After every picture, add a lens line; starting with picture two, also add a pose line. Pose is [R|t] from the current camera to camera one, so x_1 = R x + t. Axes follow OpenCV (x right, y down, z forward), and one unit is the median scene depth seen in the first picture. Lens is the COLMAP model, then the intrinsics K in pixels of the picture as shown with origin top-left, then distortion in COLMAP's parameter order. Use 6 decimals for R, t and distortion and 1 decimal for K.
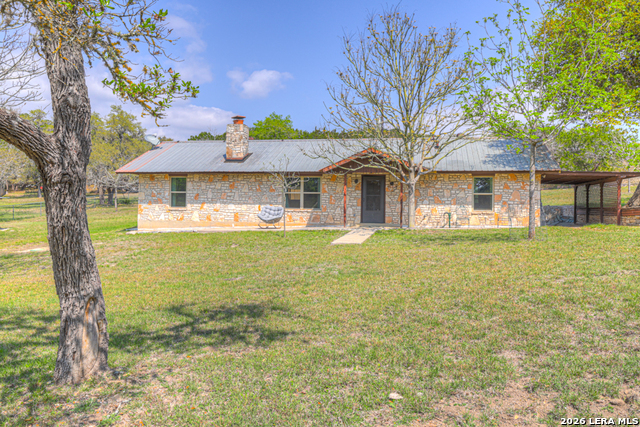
lens RADIAL K [[602.8, 0, 320.0], [0, 602.8, 213.5], [0, 0, 1]] dist [0.075921, 0.000797]
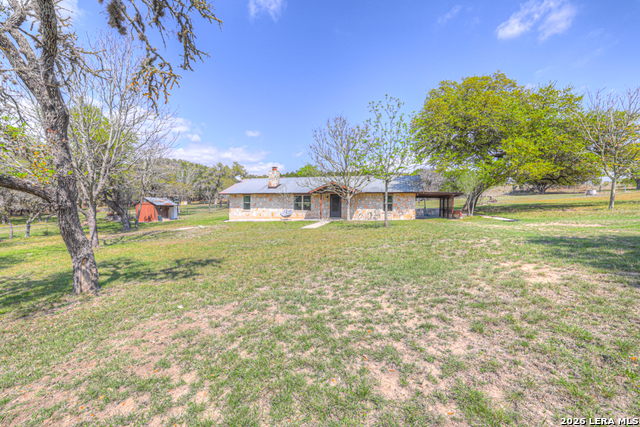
lens RADIAL K [[290.3, 0, 320.0], [0, 290.3, 213.5], [0, 0, 1]] dist [-0.001132, -0.000131]
pose [[0.995826, -0.000058, -0.091273, 0.123813], [0.001085, 0.999937, 0.011203, -0.008665], [0.091267, -0.011256, 0.995763, 0.000011]]
